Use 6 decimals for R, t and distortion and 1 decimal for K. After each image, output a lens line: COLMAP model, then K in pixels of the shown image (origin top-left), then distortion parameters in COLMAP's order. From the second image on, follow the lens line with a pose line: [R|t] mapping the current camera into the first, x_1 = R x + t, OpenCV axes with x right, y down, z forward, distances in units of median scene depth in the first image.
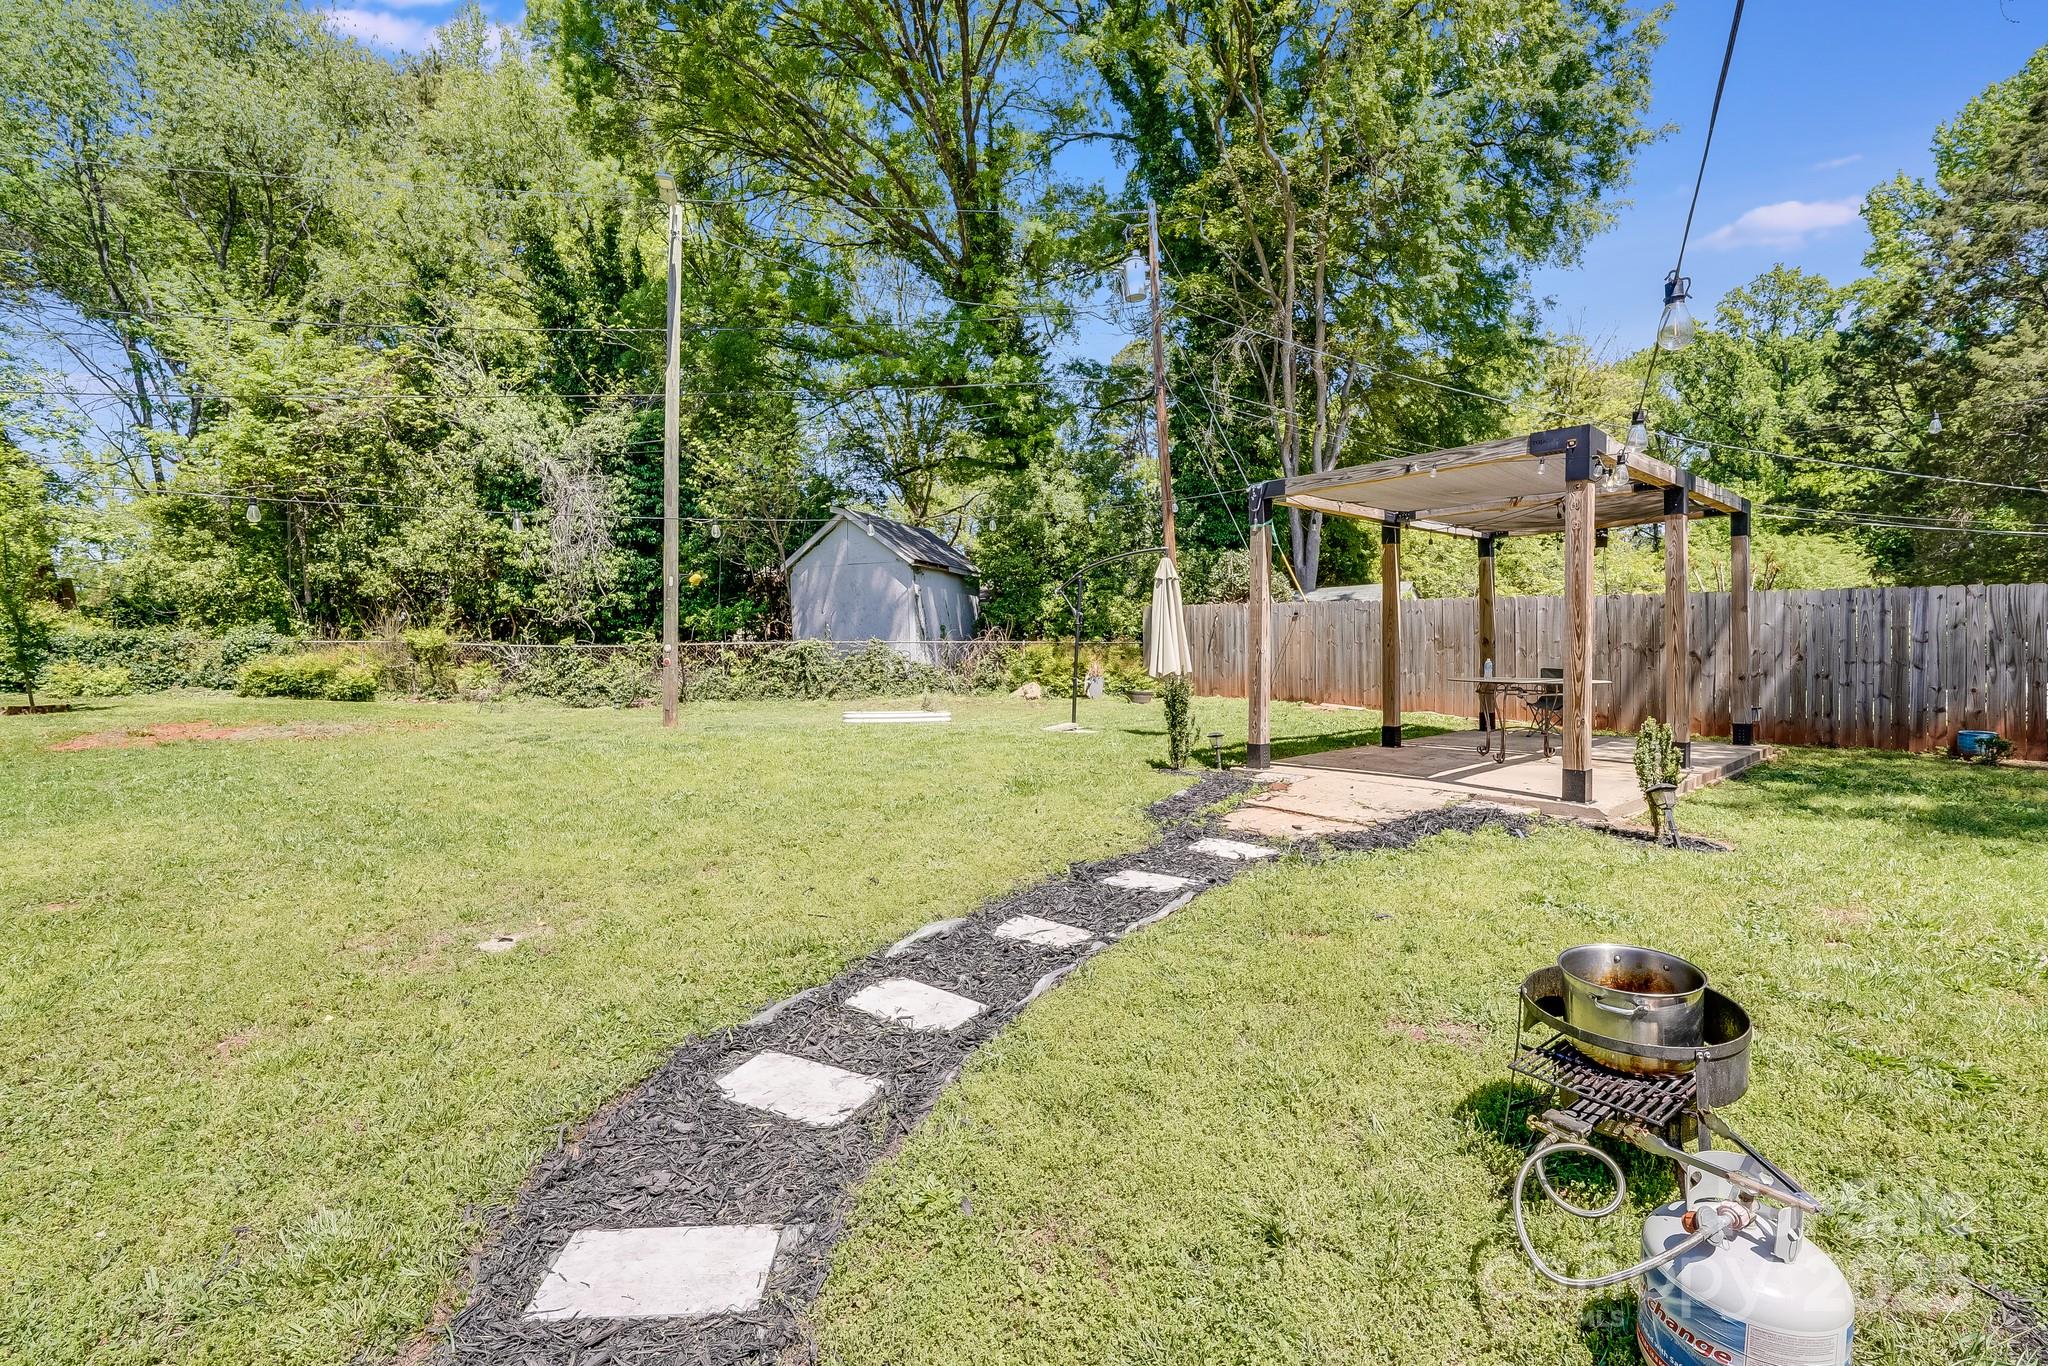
lens RADIAL K [[836.8, 0, 1024.0], [0, 836.8, 683.0], [0, 0, 1]] dist [-0.000711, -0.003437]
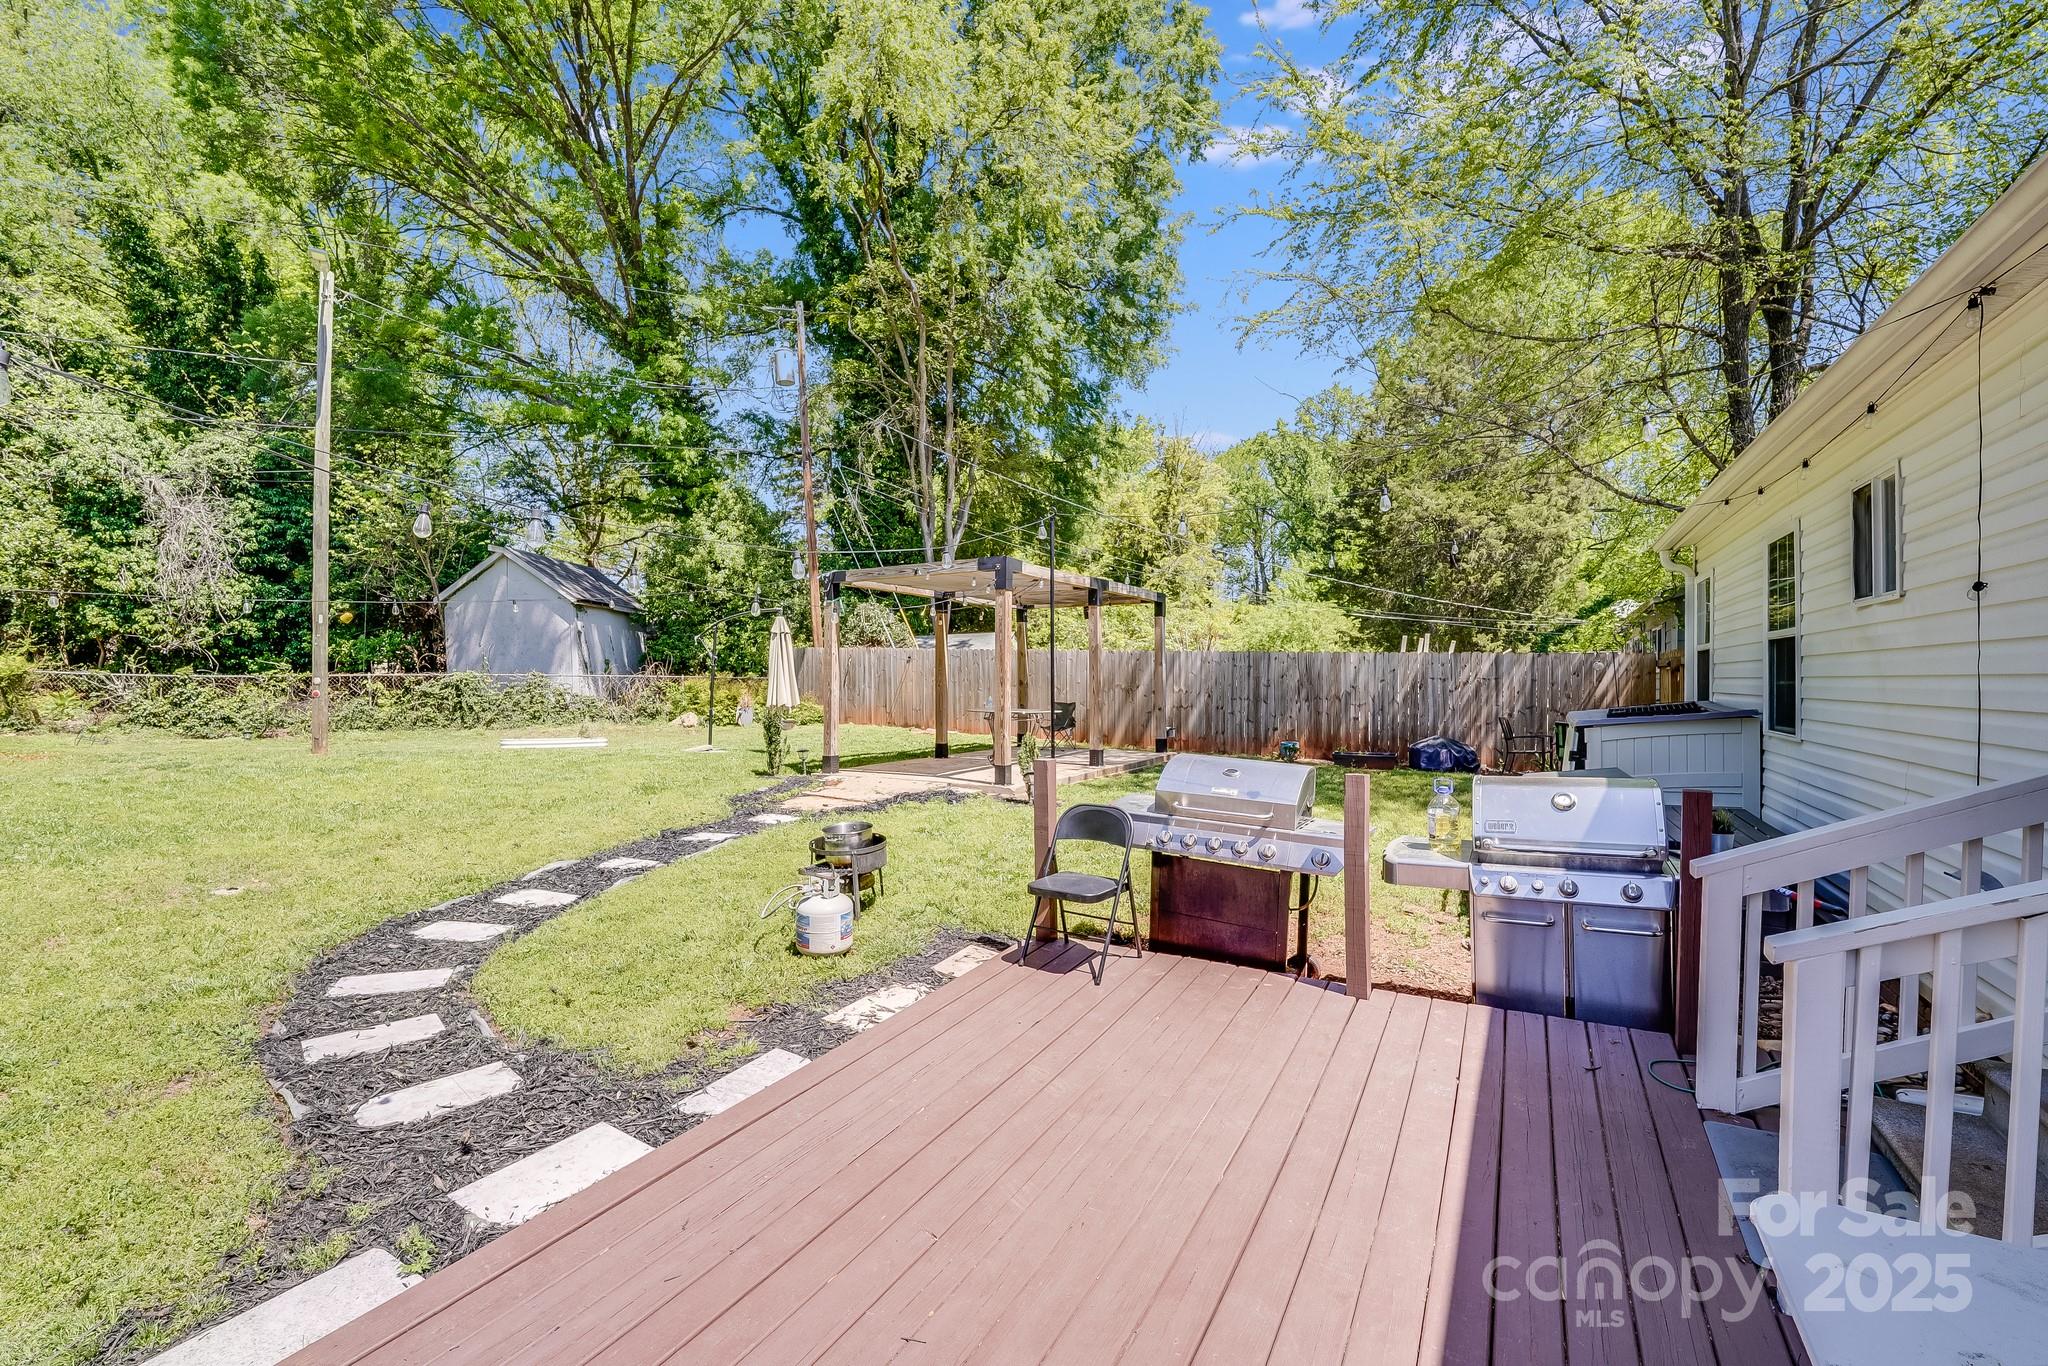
lens RADIAL K [[892.6, 0, 1024.6], [0, 892.6, 710.7], [0, 0, 1]] dist [-0.002708, -0.005327]
pose [[0.952004, -0.000139, 0.306086, 0.063073], [0.000997, 0.999996, -0.002647, 0.000407], [-0.306084, 0.002825, 0.952000, -0.254525]]
